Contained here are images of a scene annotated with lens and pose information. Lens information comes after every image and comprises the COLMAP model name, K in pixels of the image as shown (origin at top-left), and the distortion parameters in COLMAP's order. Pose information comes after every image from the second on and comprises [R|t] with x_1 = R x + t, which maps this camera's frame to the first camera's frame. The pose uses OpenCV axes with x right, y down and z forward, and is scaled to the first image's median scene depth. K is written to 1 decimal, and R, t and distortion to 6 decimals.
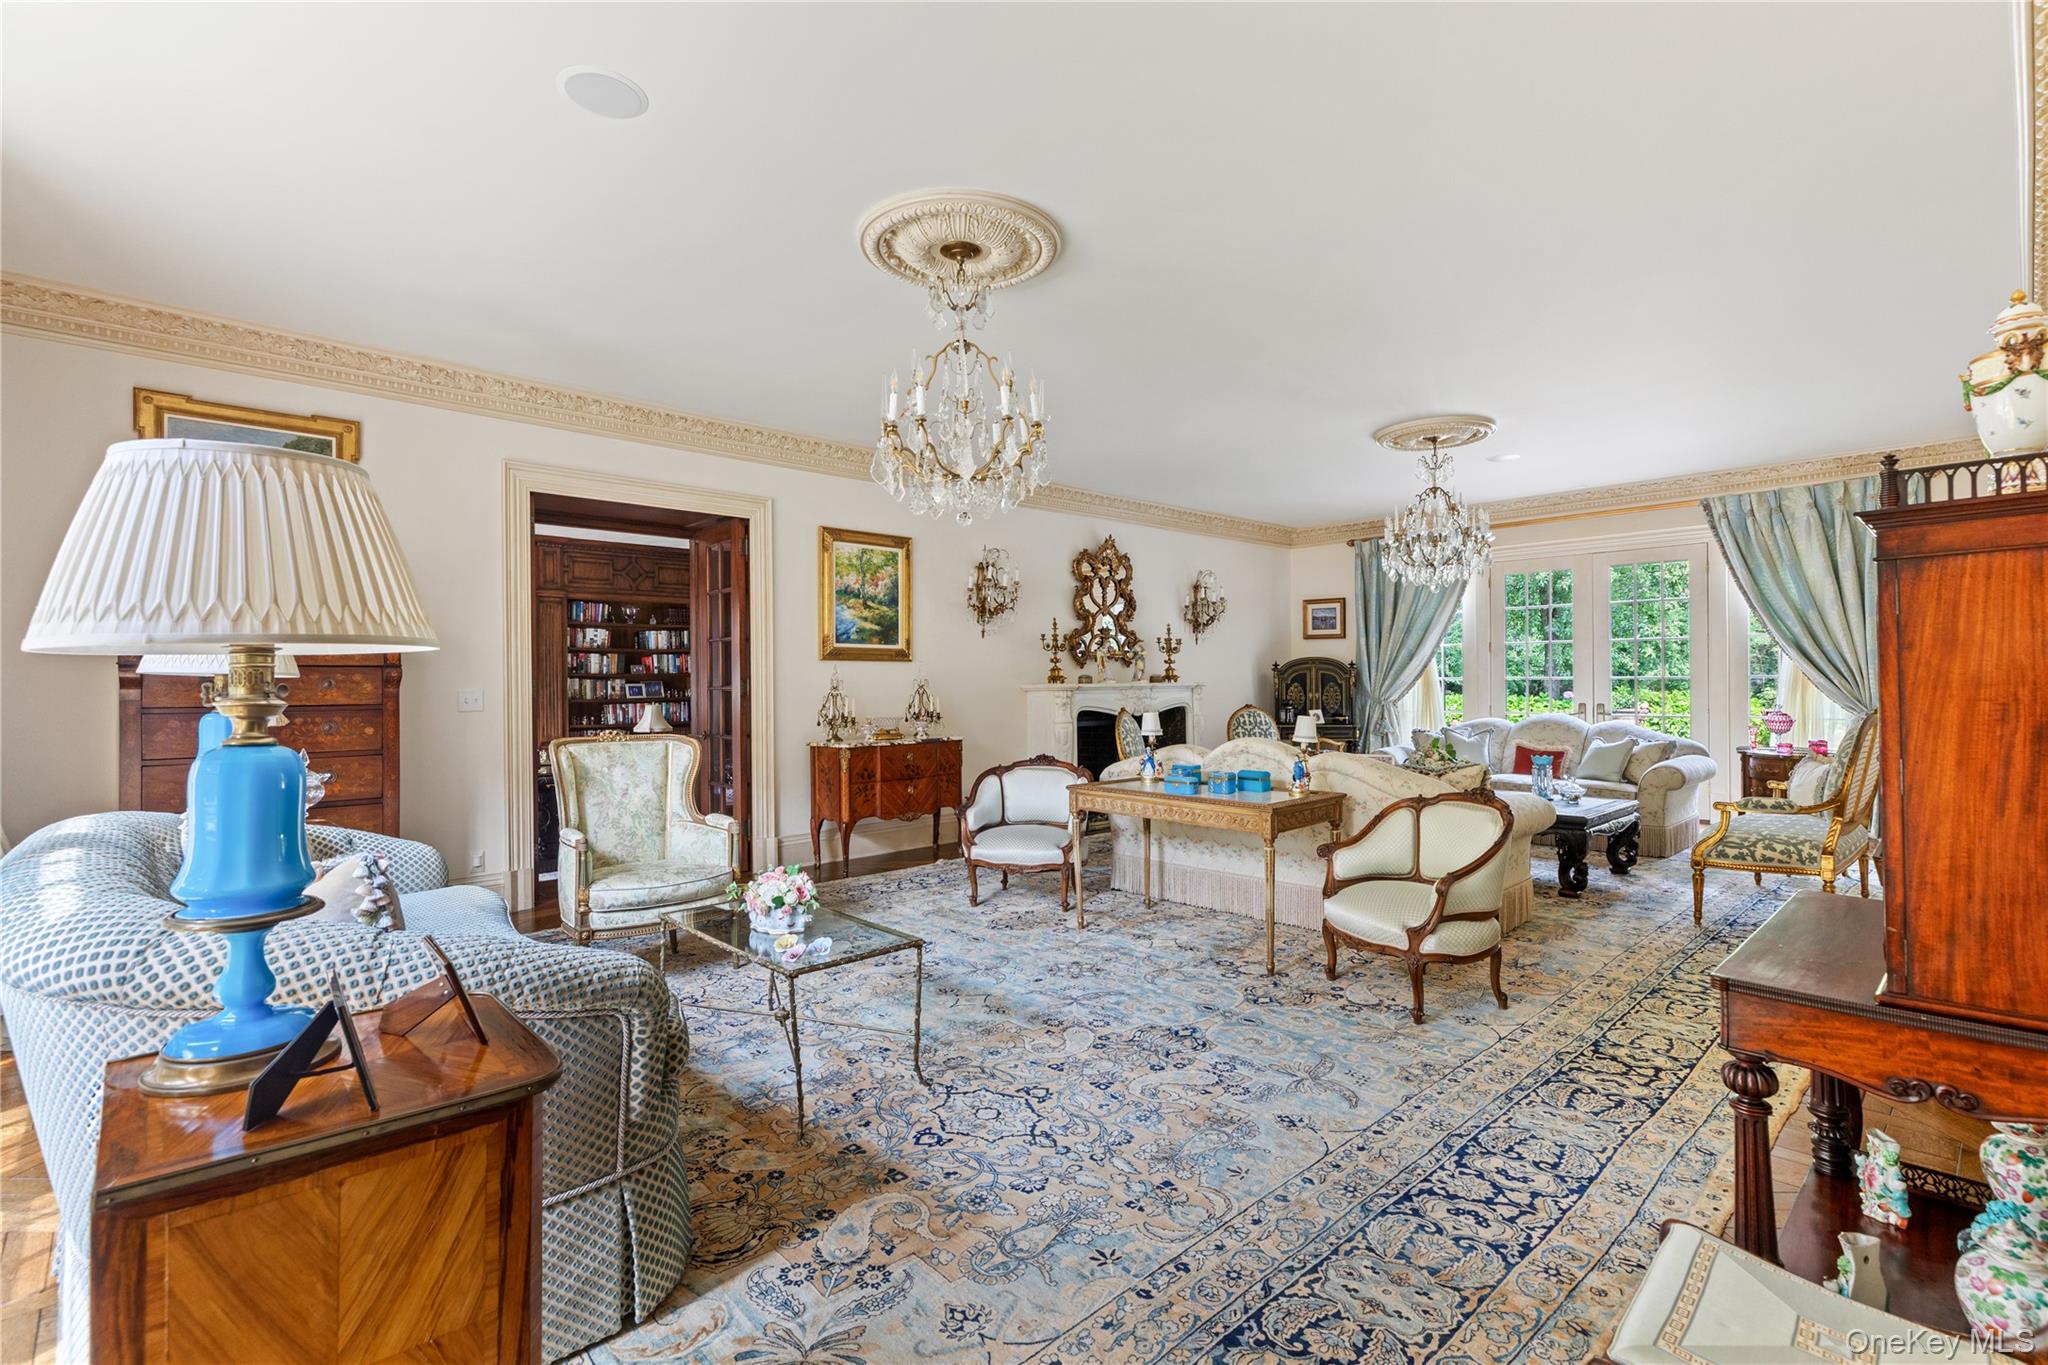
lens RADIAL K [[942.8, 0, 1024.0], [0, 942.8, 682.5], [0, 0, 1]] dist [0.000035, 0.000024]
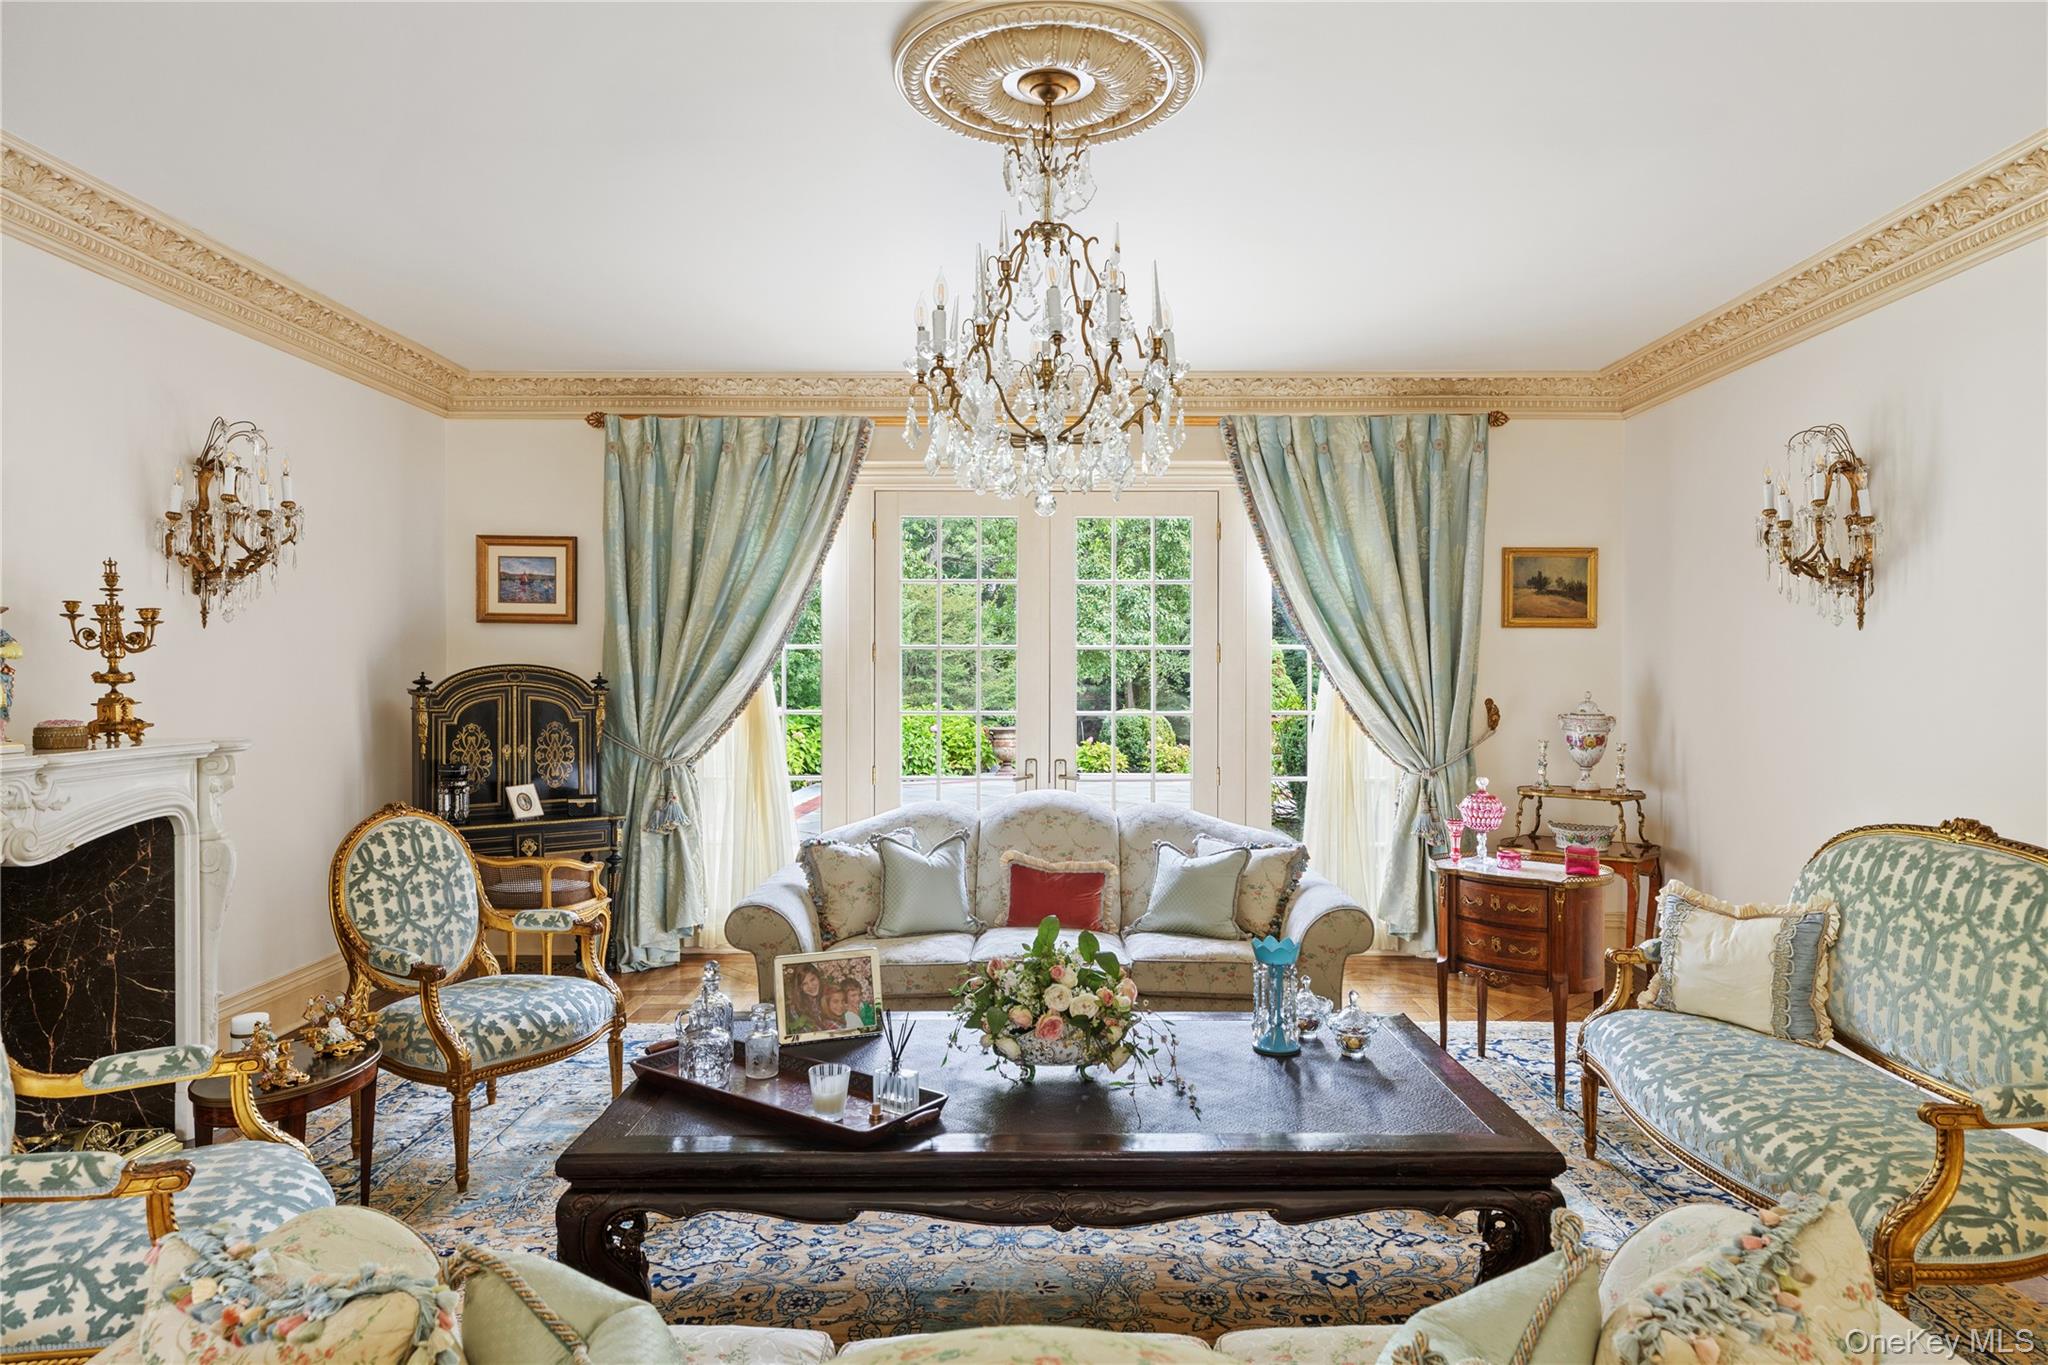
lens RADIAL K [[1196.6, 0, 1024.0], [0, 1196.6, 682.5], [0, 0, 1]] dist [-0.001436, 0.000755]
pose [[0.682837, 0.003247, 0.730563, 0.065396], [-0.005370, 0.999985, 0.000575, -0.021341], [-0.730551, -0.004315, 0.682845, 0.471868]]
